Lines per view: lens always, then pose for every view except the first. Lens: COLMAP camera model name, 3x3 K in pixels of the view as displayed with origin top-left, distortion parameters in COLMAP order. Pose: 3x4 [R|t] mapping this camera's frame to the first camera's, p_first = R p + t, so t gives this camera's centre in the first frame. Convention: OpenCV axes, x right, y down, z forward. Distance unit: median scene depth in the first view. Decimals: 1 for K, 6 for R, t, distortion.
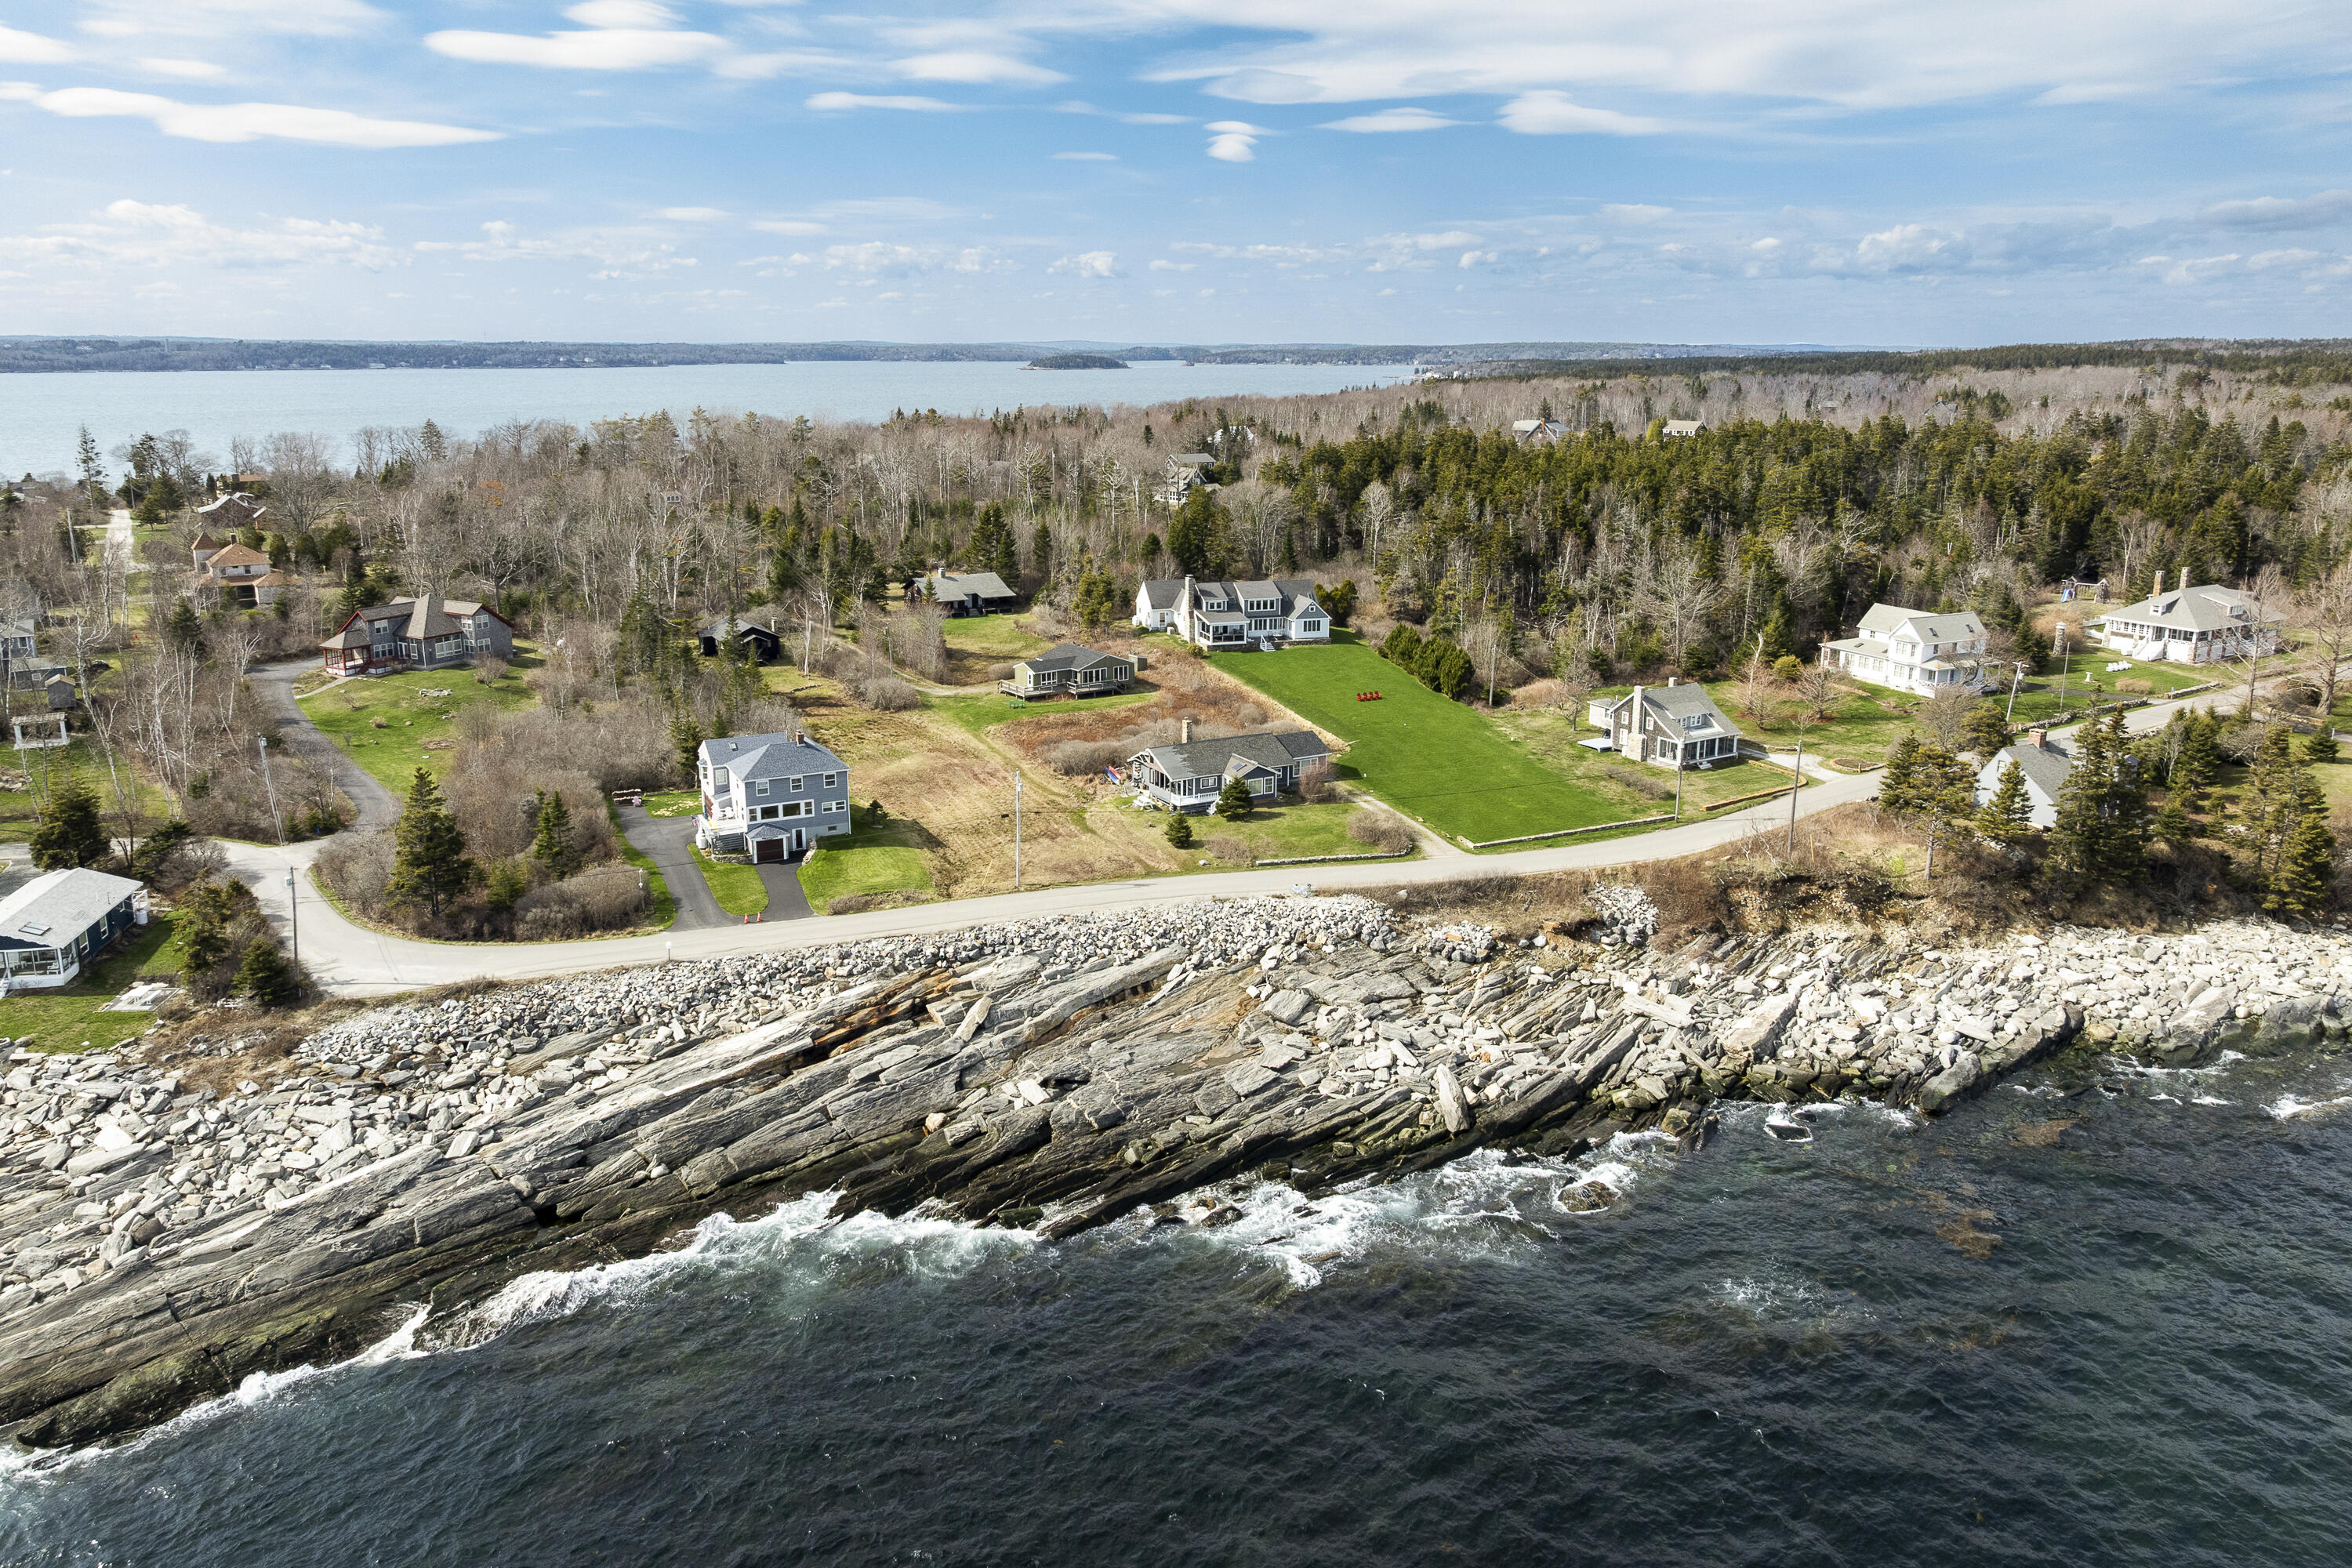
lens RADIAL K [[1654.0, 0, 1139.0], [0, 1654.0, 717.3], [0, 0, 1]] dist [-0.003145, -0.003019]
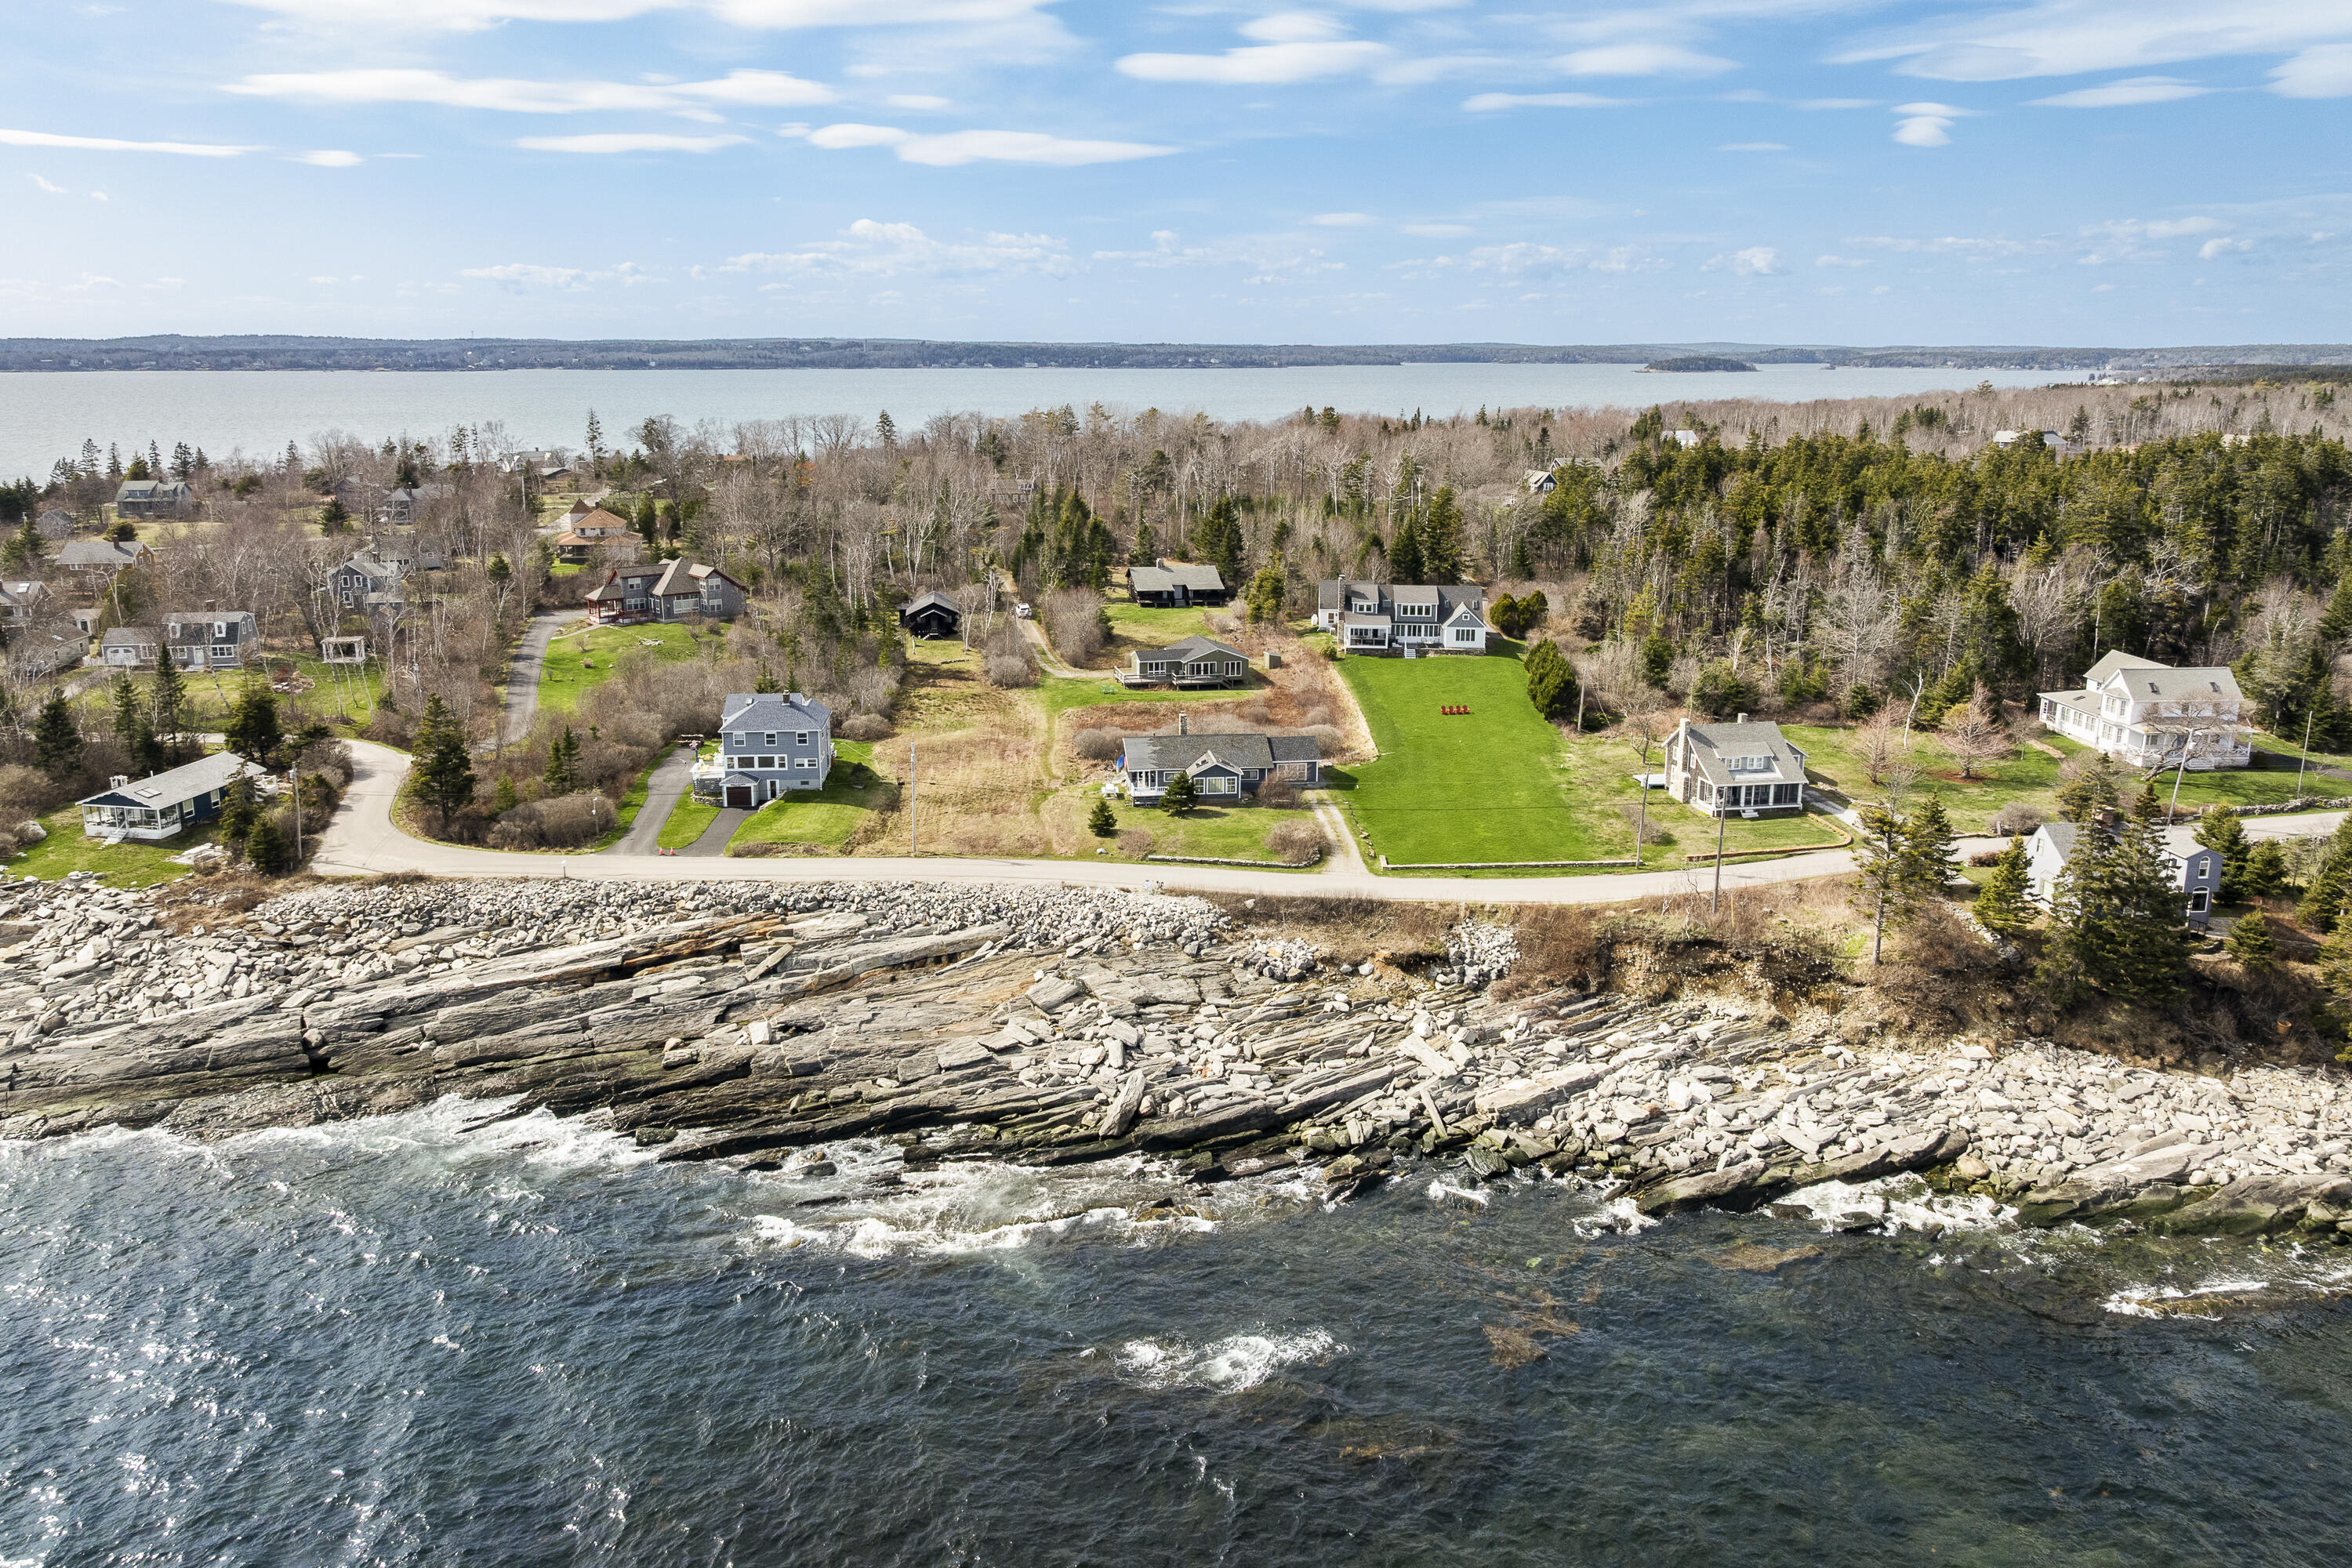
lens RADIAL K [[1654.0, 0, 1139.0], [0, 1654.0, 717.3], [0, 0, 1]] dist [-0.003145, -0.003019]
pose [[0.929048, 0.081616, -0.360844, 0.425168], [-0.082053, 0.996528, 0.014138, -0.009571], [0.360745, 0.016474, 0.932519, 0.069811]]
